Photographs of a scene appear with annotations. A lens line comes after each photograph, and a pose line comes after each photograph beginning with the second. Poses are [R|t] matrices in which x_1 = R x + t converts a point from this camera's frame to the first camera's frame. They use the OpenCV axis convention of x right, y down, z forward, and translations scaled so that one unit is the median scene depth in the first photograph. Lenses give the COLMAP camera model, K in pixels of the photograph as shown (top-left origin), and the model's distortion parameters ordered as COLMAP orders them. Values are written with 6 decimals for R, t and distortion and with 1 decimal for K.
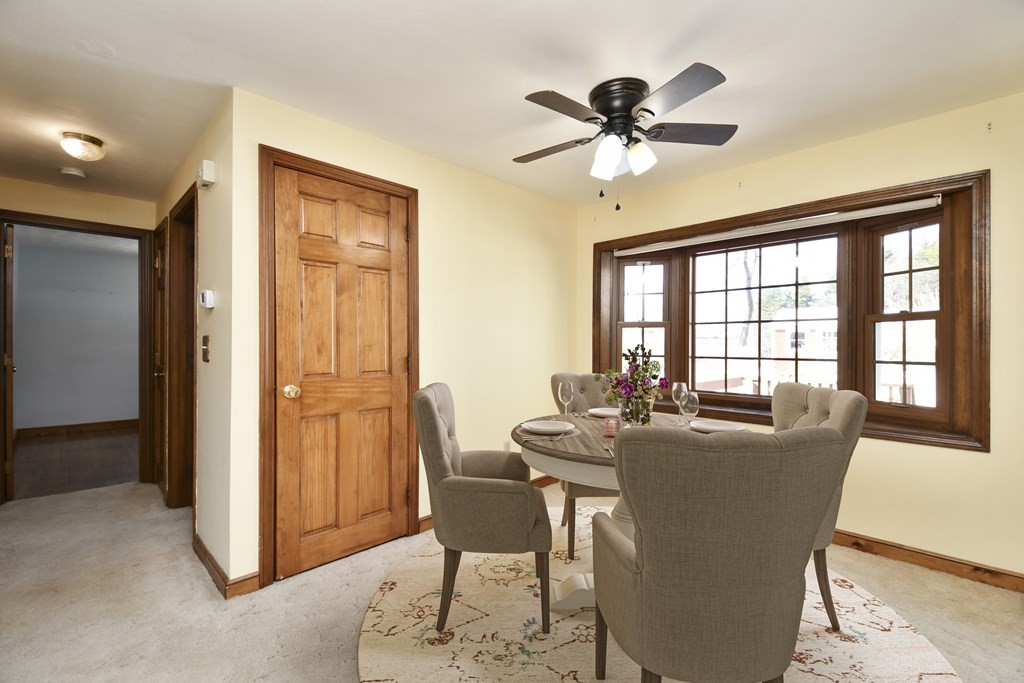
lens RADIAL K [[449.7, 0, 510.8], [0, 449.7, 346.4], [0, 0, 1]] dist [0.026795, -0.018861]
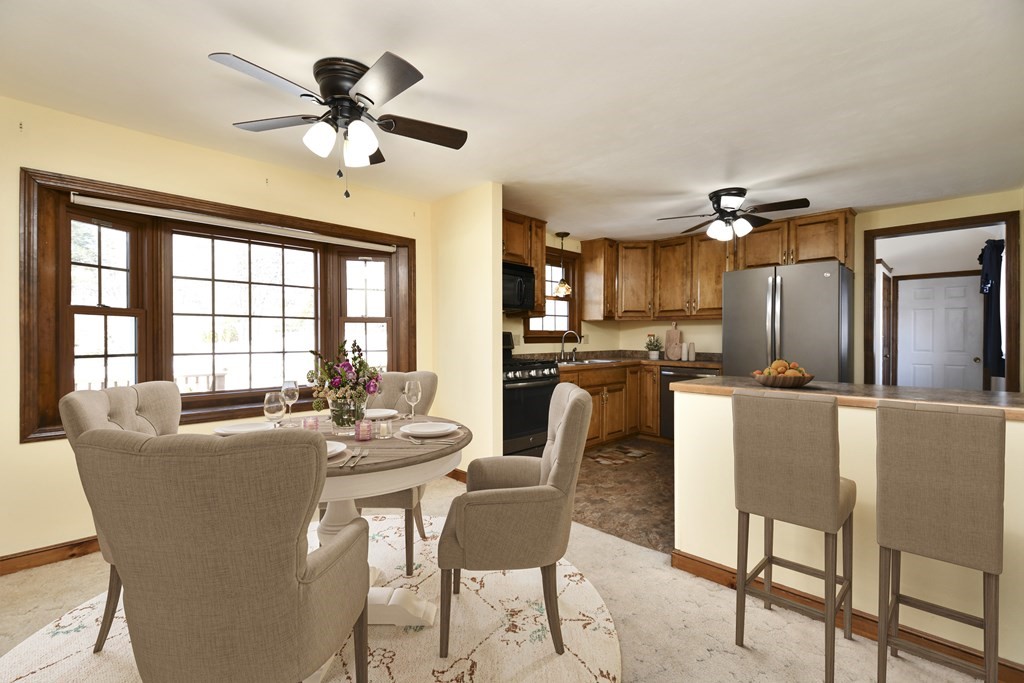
lens RADIAL K [[450.2, 0, 503.5], [0, 450.2, 344.6], [0, 0, 1]] dist [0.027527, -0.018729]
pose [[-0.004591, -0.015952, 0.999862, -0.619429], [0.005912, 0.999855, 0.015979, -0.006577], [-0.999972, 0.005985, -0.004496, 0.576100]]
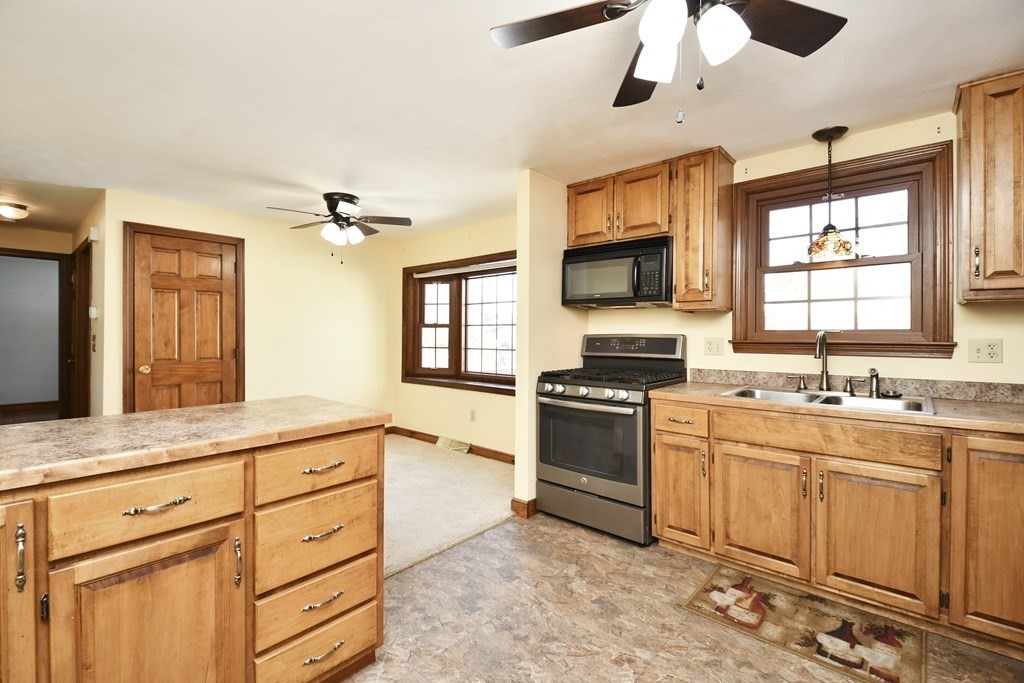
lens RADIAL K [[451.7, 0, 504.7], [0, 451.7, 338.1], [0, 0, 1]] dist [0.033170, -0.025011]
pose [[0.997918, 0.002589, 0.064442, 0.621681], [-0.002641, 0.999996, 0.000725, -0.017169], [-0.064440, -0.000894, 0.997921, -0.643167]]
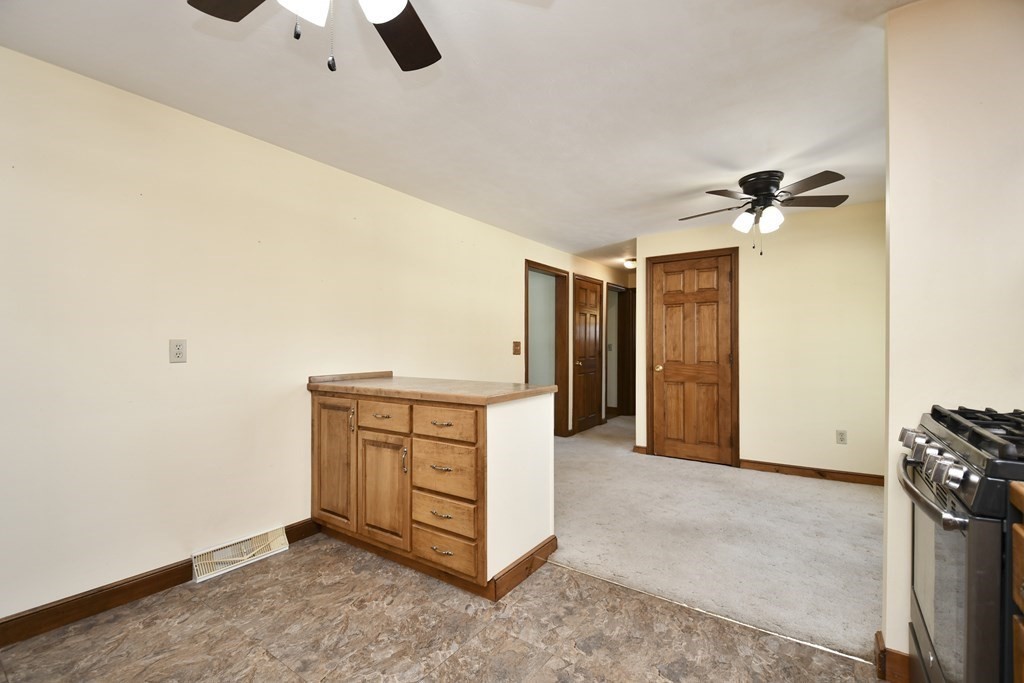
lens RADIAL K [[451.7, 0, 504.7], [0, 451.7, 338.1], [0, 0, 1]] dist [0.033170, -0.025011]
pose [[0.171779, -0.017955, -0.984972, 1.310930], [-0.005097, 0.999804, -0.019114, 0.002667], [0.985122, 0.008304, 0.171654, -0.069986]]
